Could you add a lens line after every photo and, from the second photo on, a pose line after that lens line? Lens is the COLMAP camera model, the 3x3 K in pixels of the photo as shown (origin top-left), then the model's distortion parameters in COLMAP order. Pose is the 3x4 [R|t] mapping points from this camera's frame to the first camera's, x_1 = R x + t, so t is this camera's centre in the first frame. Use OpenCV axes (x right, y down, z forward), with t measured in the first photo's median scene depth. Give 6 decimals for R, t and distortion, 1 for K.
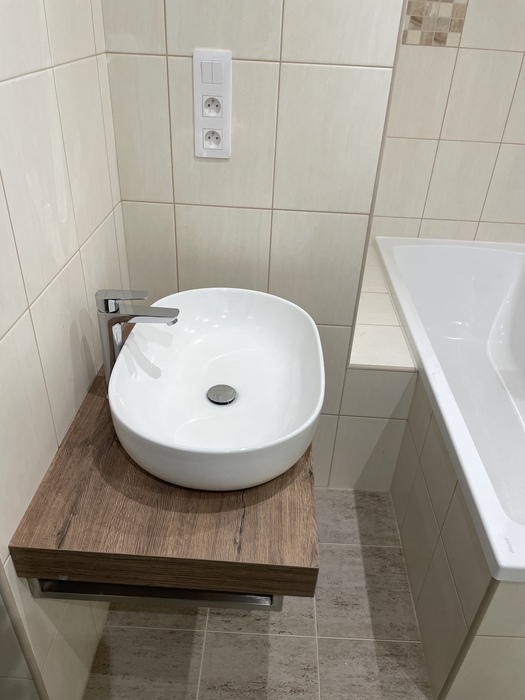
lens RADIAL K [[536.5, 0, 266.0], [0, 536.5, 344.6], [0, 0, 1]] dist [0.038132, -0.043762]
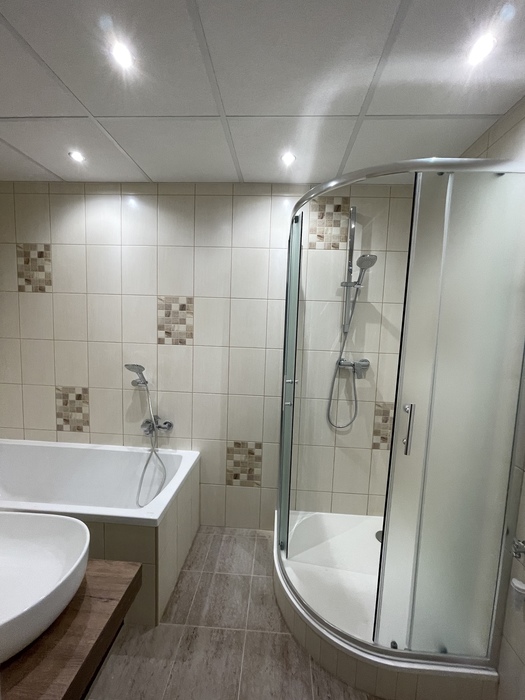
lens RADIAL K [[281.9, 0, 265.9], [0, 281.9, 348.6], [0, 0, 1]] dist [-0.005896, 0.000468]
pose [[0.020984, -0.137494, 0.990280, -0.582416], [0.505757, 0.855875, 0.108116, -0.120147], [-0.862421, 0.498572, 0.087499, 0.046262]]
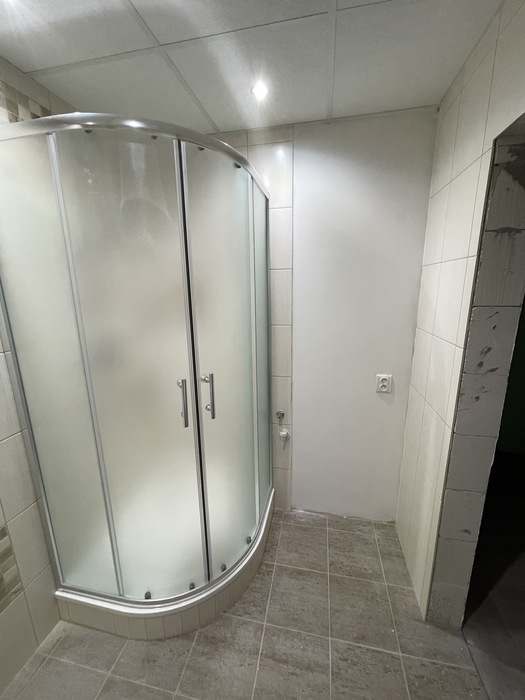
lens RADIAL K [[281.9, 0, 265.5], [0, 281.9, 348.2], [0, 0, 1]] dist [-0.005896, 0.000468]
pose [[-0.985549, -0.069701, 0.154386, -0.004277], [0.060145, 0.708043, 0.703604, -0.464727], [-0.158354, 0.702721, -0.693618, 0.547036]]
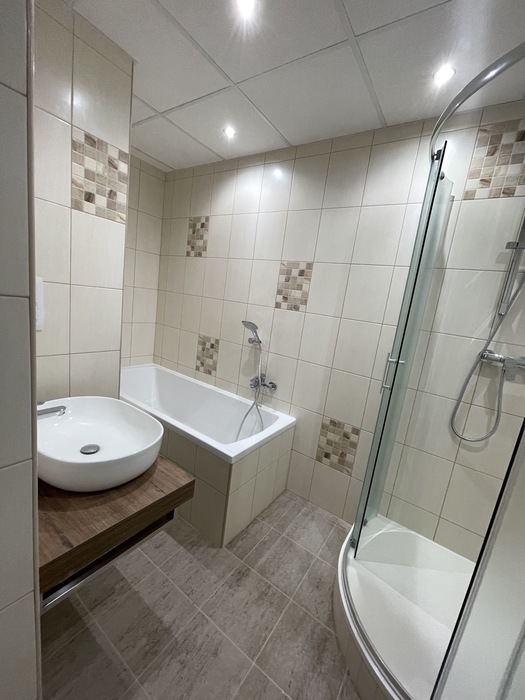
lens RADIAL K [[281.9, 0, 266.2], [0, 281.9, 349.5], [0, 0, 1]] dist [-0.005896, 0.000468]
pose [[0.534673, -0.127283, 0.835418, -0.473972], [0.358776, 0.929263, -0.088038, 0.071812], [-0.765117, 0.346799, 0.542518, -0.074875]]
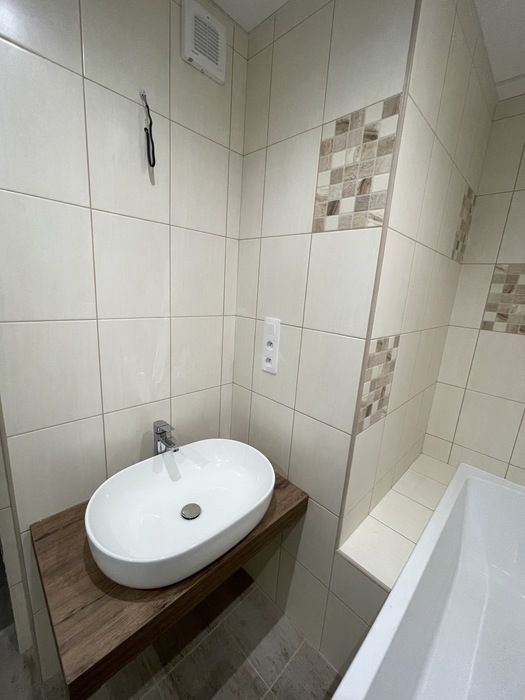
lens RADIAL K [[281.9, 0, 268.3], [0, 281.9, 349.5], [0, 0, 1]] dist [-0.005896, 0.000468]
pose [[0.737986, 0.152405, -0.657381, 0.498744], [-0.390448, 0.890975, -0.231762, -0.202275], [0.550388, 0.427710, 0.717034, 0.317454]]
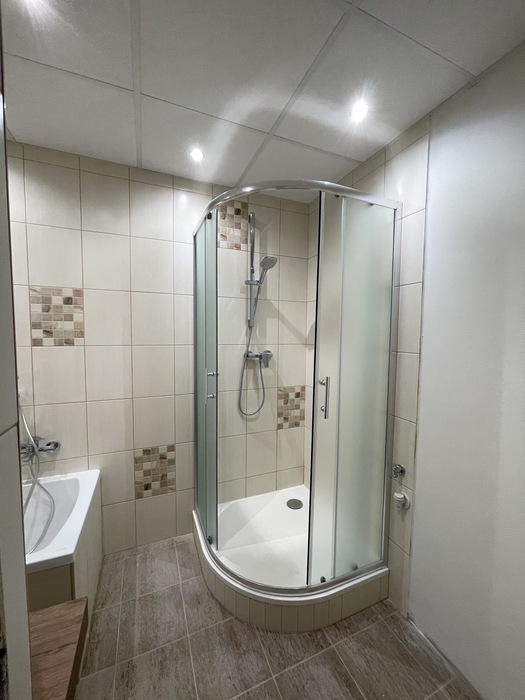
lens RADIAL K [[281.9, 0, 265.6], [0, 281.9, 348.6], [0, 0, 1]] dist [-0.005896, 0.000468]
pose [[-0.425180, -0.110233, 0.898371, -0.595745], [0.456881, 0.830683, 0.318159, -0.190032], [-0.781333, 0.545724, -0.302827, 0.258926]]
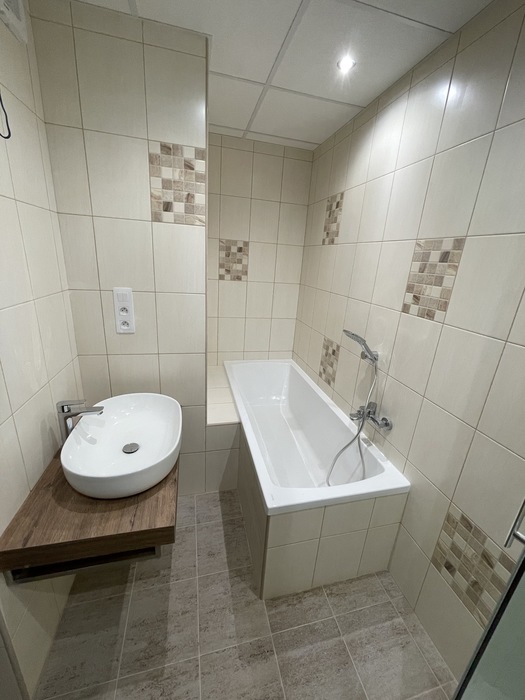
lens RADIAL K [[281.9, 0, 266.4], [0, 281.9, 349.3], [0, 0, 1]] dist [-0.005896, 0.000468]
pose [[0.959475, -0.068175, 0.273422, 0.126591], [0.130743, 0.967236, -0.217624, 0.030792], [-0.249627, 0.244553, 0.936953, -0.167525]]
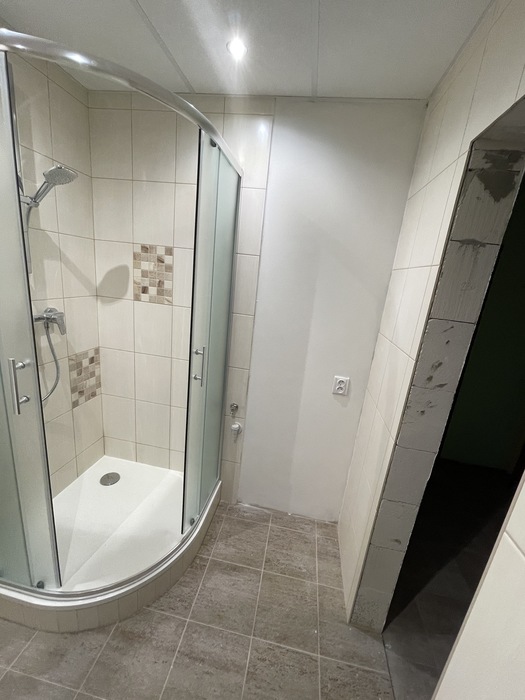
lens RADIAL K [[281.9, 0, 265.4], [0, 281.9, 348.5], [0, 0, 1]] dist [-0.005896, 0.000468]
pose [[-0.980475, -0.180298, 0.078489, -0.088840], [-0.065765, 0.676822, 0.733203, -0.428764], [-0.185319, 0.713726, -0.675465, 0.477128]]
